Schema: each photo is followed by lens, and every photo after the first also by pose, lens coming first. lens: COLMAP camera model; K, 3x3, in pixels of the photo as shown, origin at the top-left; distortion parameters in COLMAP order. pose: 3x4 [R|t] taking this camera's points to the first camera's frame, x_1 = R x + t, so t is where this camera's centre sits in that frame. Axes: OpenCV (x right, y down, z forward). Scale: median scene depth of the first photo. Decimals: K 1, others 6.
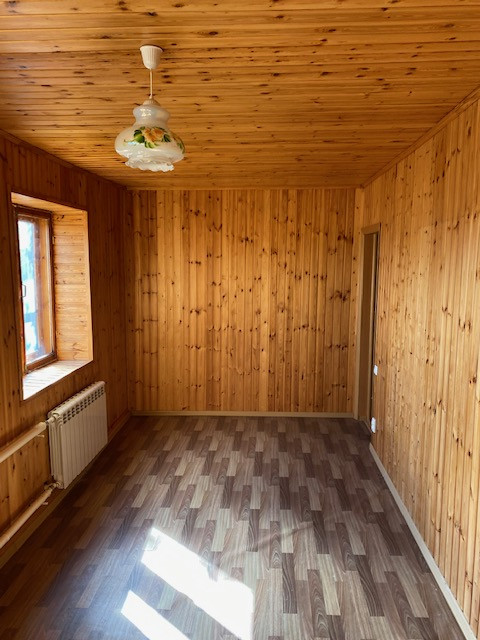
lens RADIAL K [[490.7, 0, 236.1], [0, 490.7, 319.5], [0, 0, 1]] dist [0.015132, 0.001696]
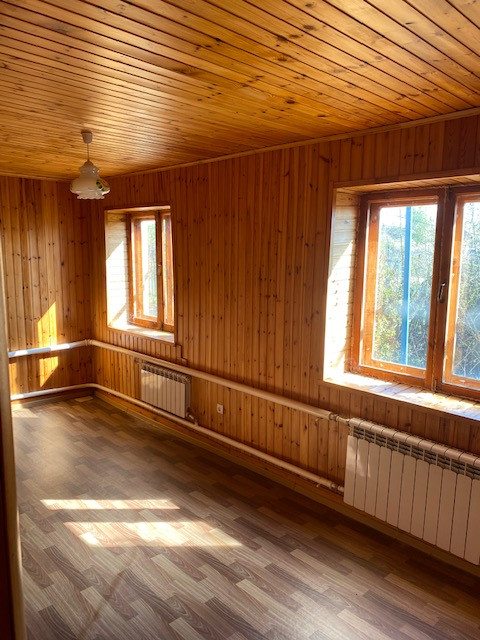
lens RADIAL K [[490.7, 0, 236.1], [0, 490.7, 324.6], [0, 0, 1]] dist [0.015132, 0.001696]
pose [[-0.689064, 0.107421, -0.716694, 0.460176], [-0.094154, 0.967301, 0.235507, -0.192309], [0.718558, 0.229759, -0.656419, 1.535956]]
